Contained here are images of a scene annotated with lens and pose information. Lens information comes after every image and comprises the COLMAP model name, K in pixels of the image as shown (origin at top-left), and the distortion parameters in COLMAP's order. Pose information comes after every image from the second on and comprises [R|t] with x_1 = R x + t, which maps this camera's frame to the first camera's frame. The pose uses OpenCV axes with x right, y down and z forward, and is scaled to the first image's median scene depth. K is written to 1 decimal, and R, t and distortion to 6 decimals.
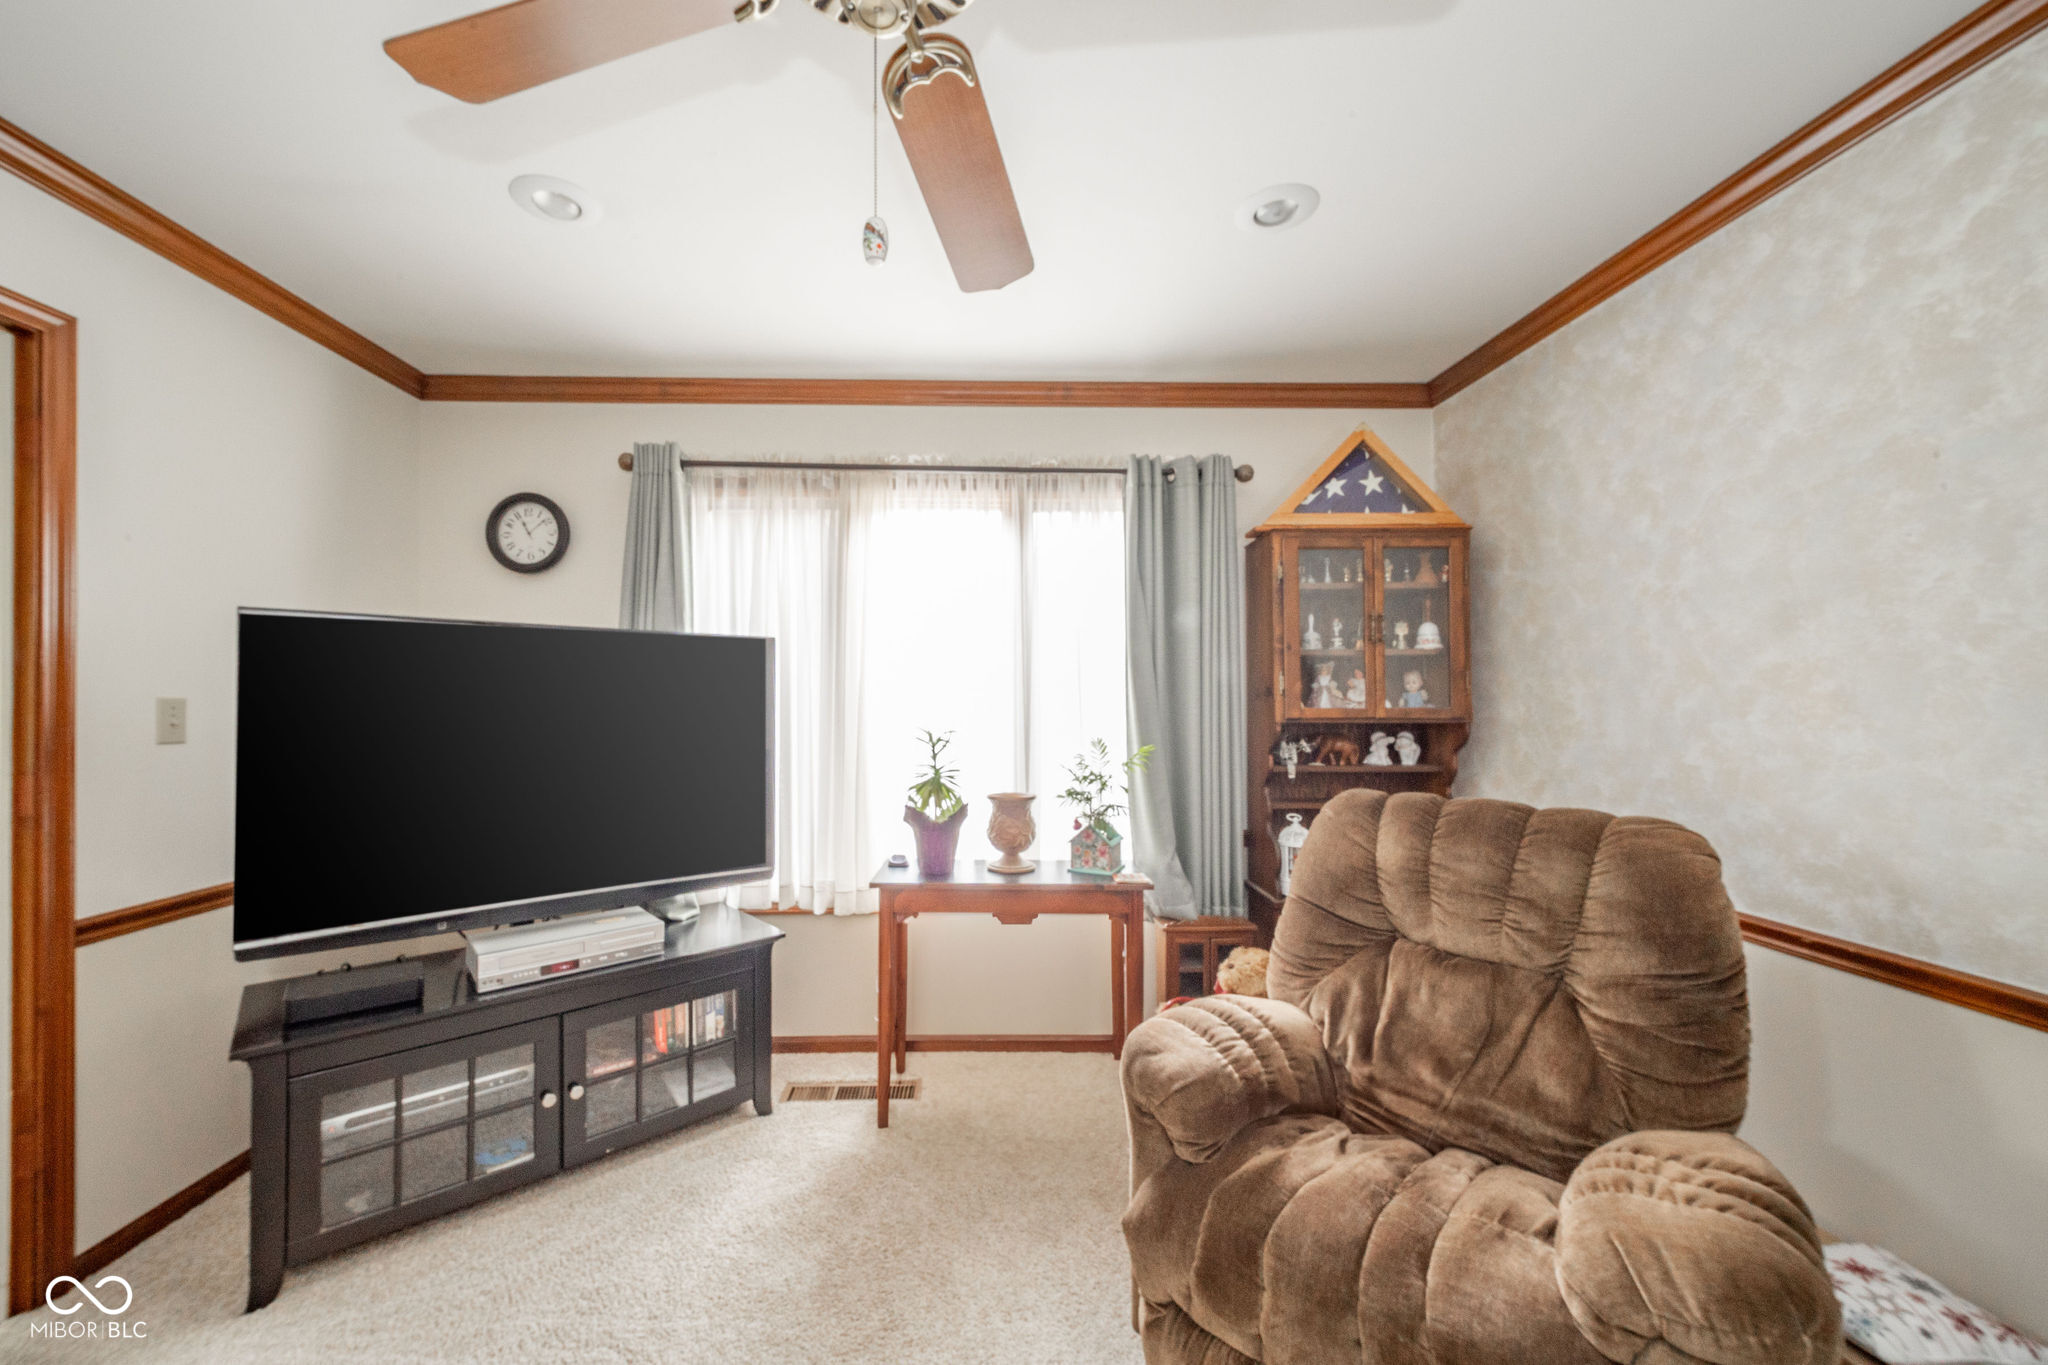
lens RADIAL K [[777.8, 0, 997.2], [0, 777.8, 701.0], [0, 0, 1]] dist [-0.000639, -0.000283]
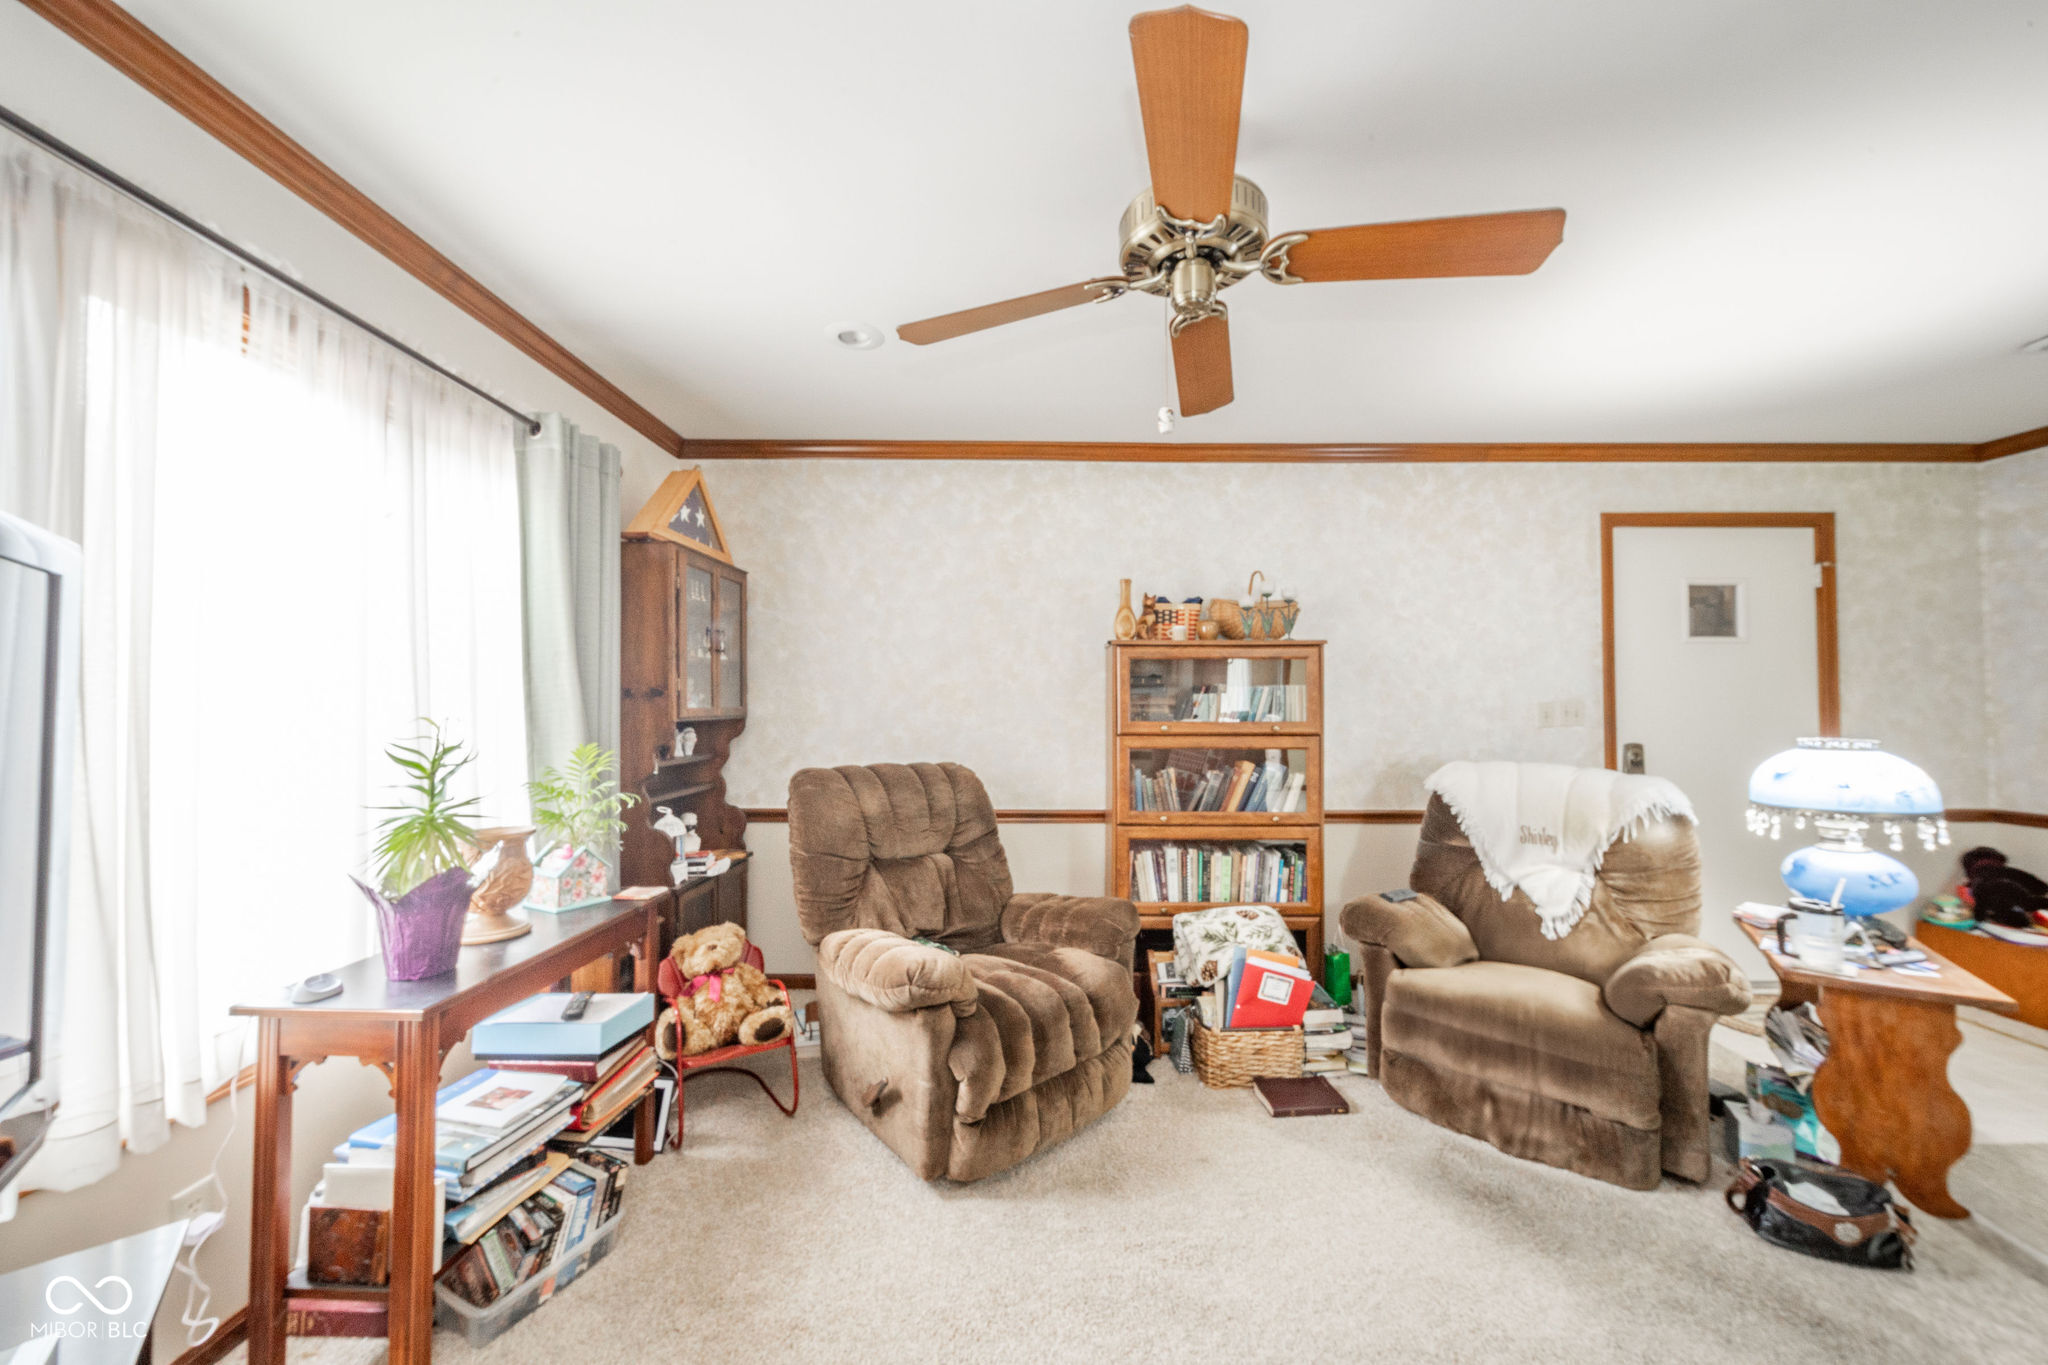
lens RADIAL K [[777.8, 0, 997.2], [0, 777.8, 701.0], [0, 0, 1]] dist [-0.000639, -0.000283]
pose [[0.015245, 0.003049, 0.999879, -0.759111], [-0.001564, 0.999994, -0.003025, 0.002284], [-0.999883, -0.001517, 0.015250, 0.576078]]
